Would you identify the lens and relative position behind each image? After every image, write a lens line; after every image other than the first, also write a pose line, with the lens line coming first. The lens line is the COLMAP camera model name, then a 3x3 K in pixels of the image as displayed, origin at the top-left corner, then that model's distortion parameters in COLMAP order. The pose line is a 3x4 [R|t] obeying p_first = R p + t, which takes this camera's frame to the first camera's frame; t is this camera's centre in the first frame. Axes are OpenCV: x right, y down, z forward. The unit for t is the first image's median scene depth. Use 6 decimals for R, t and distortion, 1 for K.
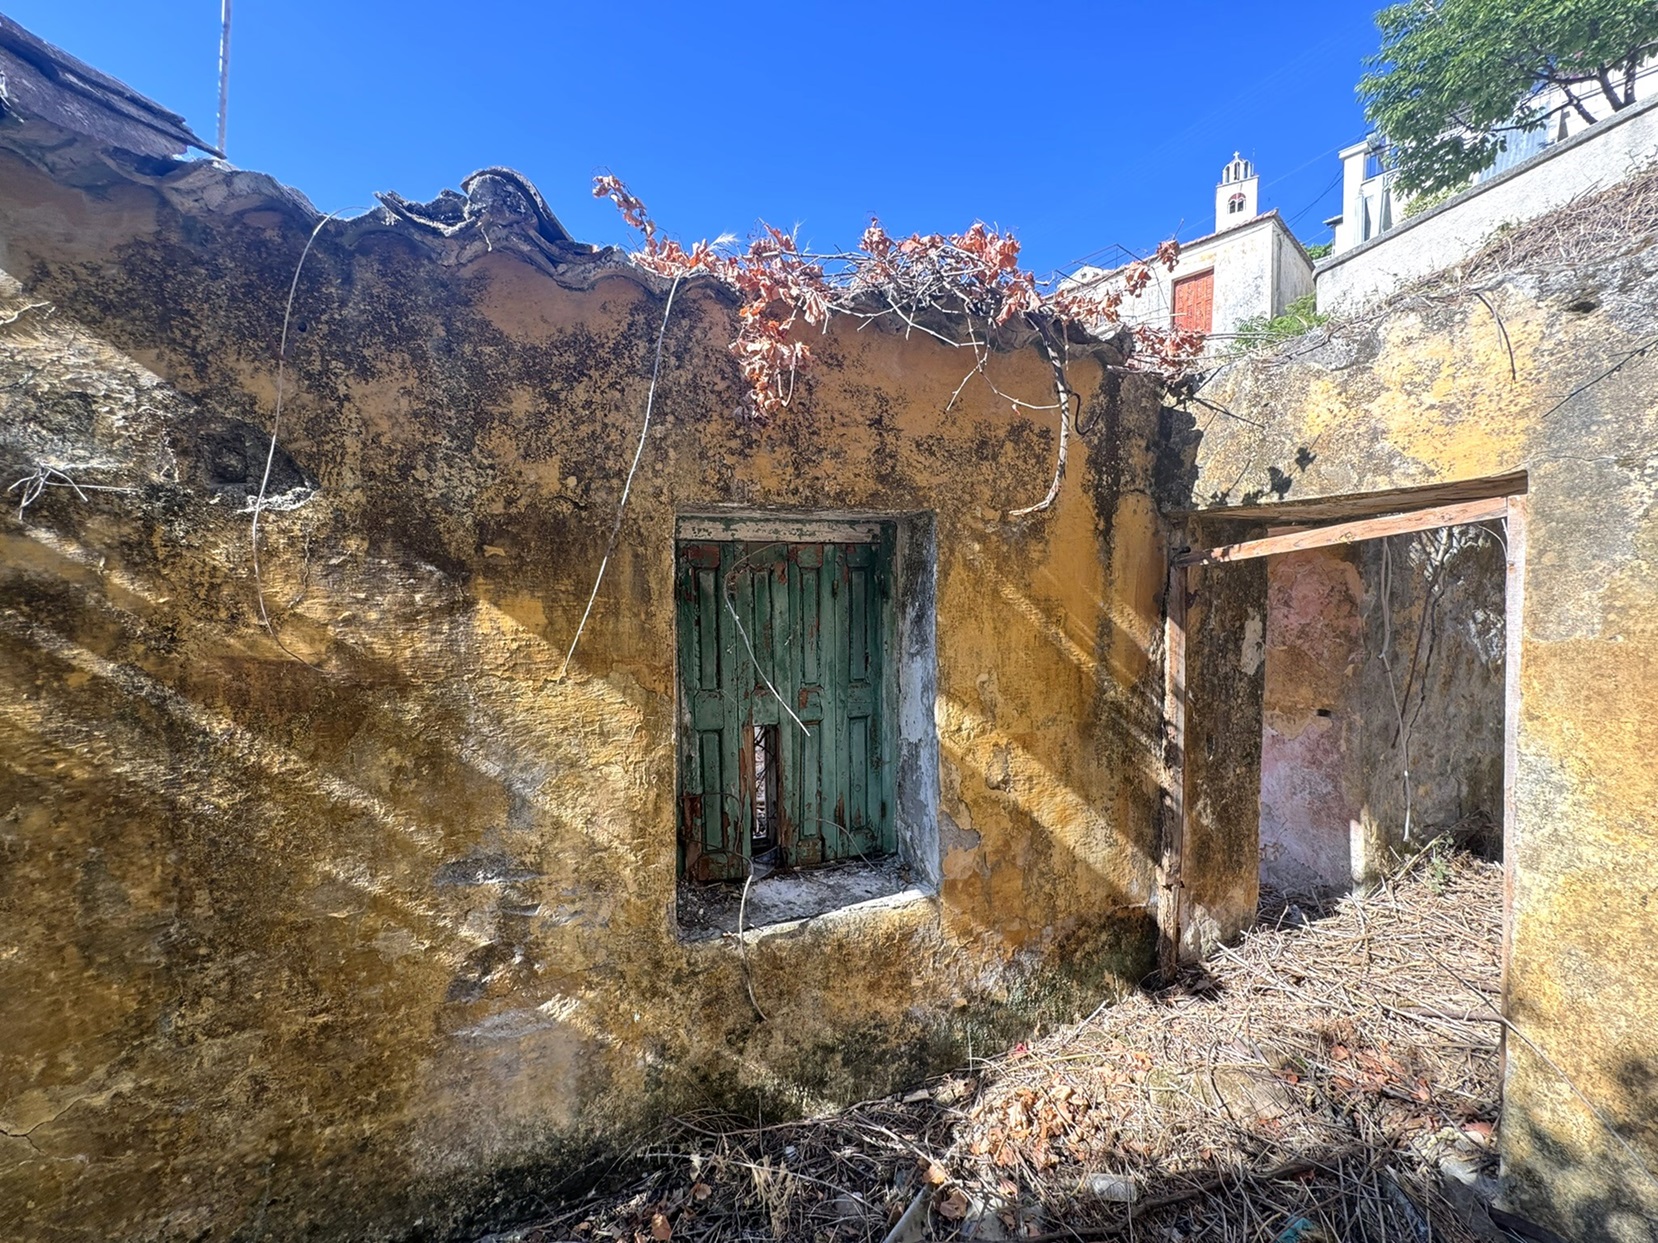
lens RADIAL K [[663.8, 0, 829.5], [0, 663.8, 622.1], [0, 0, 1]] dist [-0.001267, 0.000122]
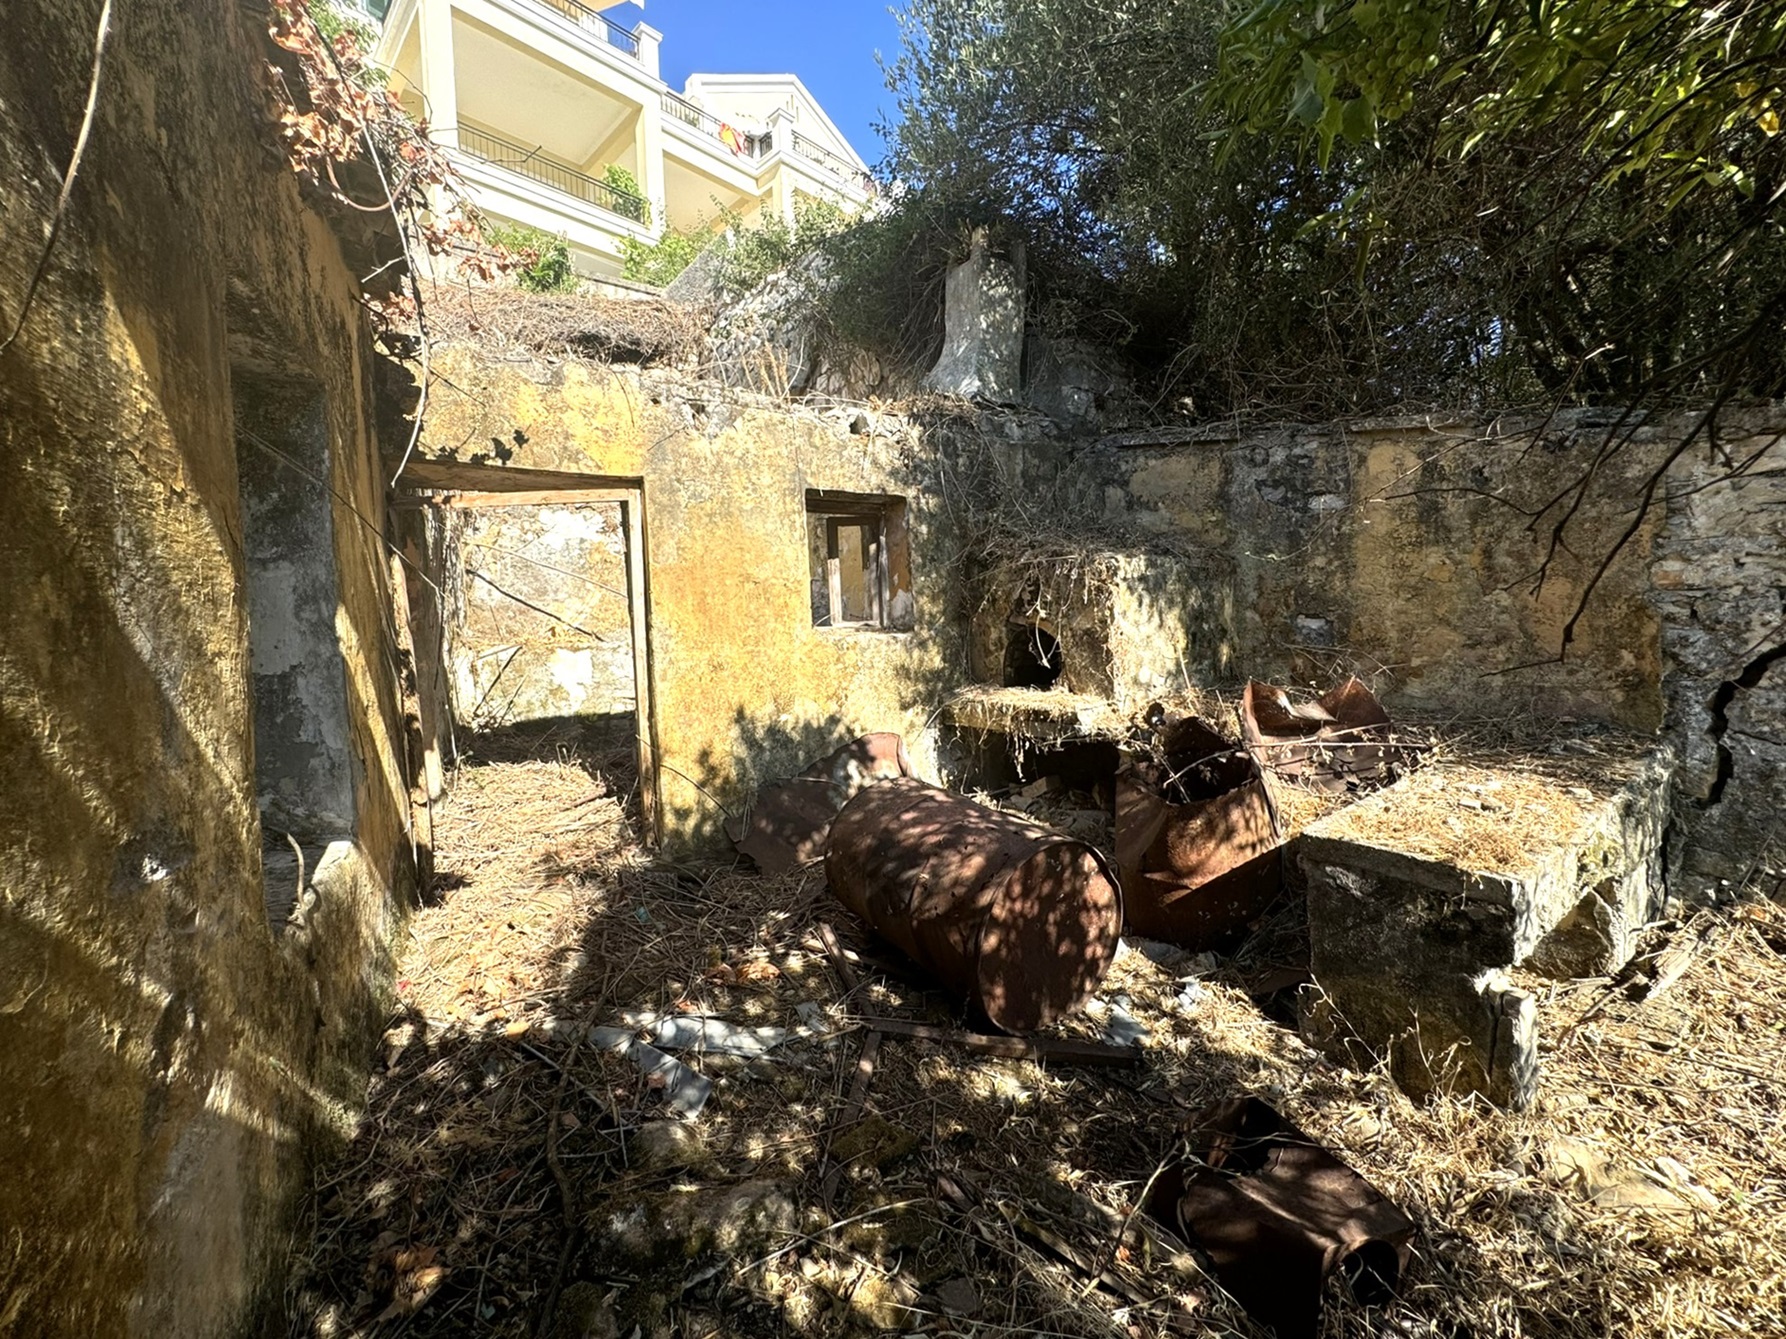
lens RADIAL K [[715.0, 0, 893.5], [0, 715.0, 668.3], [0, 0, 1]] dist [-0.001267, 0.000122]
pose [[-0.094084, -0.055303, 0.994027, -0.861511], [0.070381, 0.995588, 0.062052, 0.192372], [-0.993073, 0.075798, -0.089776, 0.387331]]
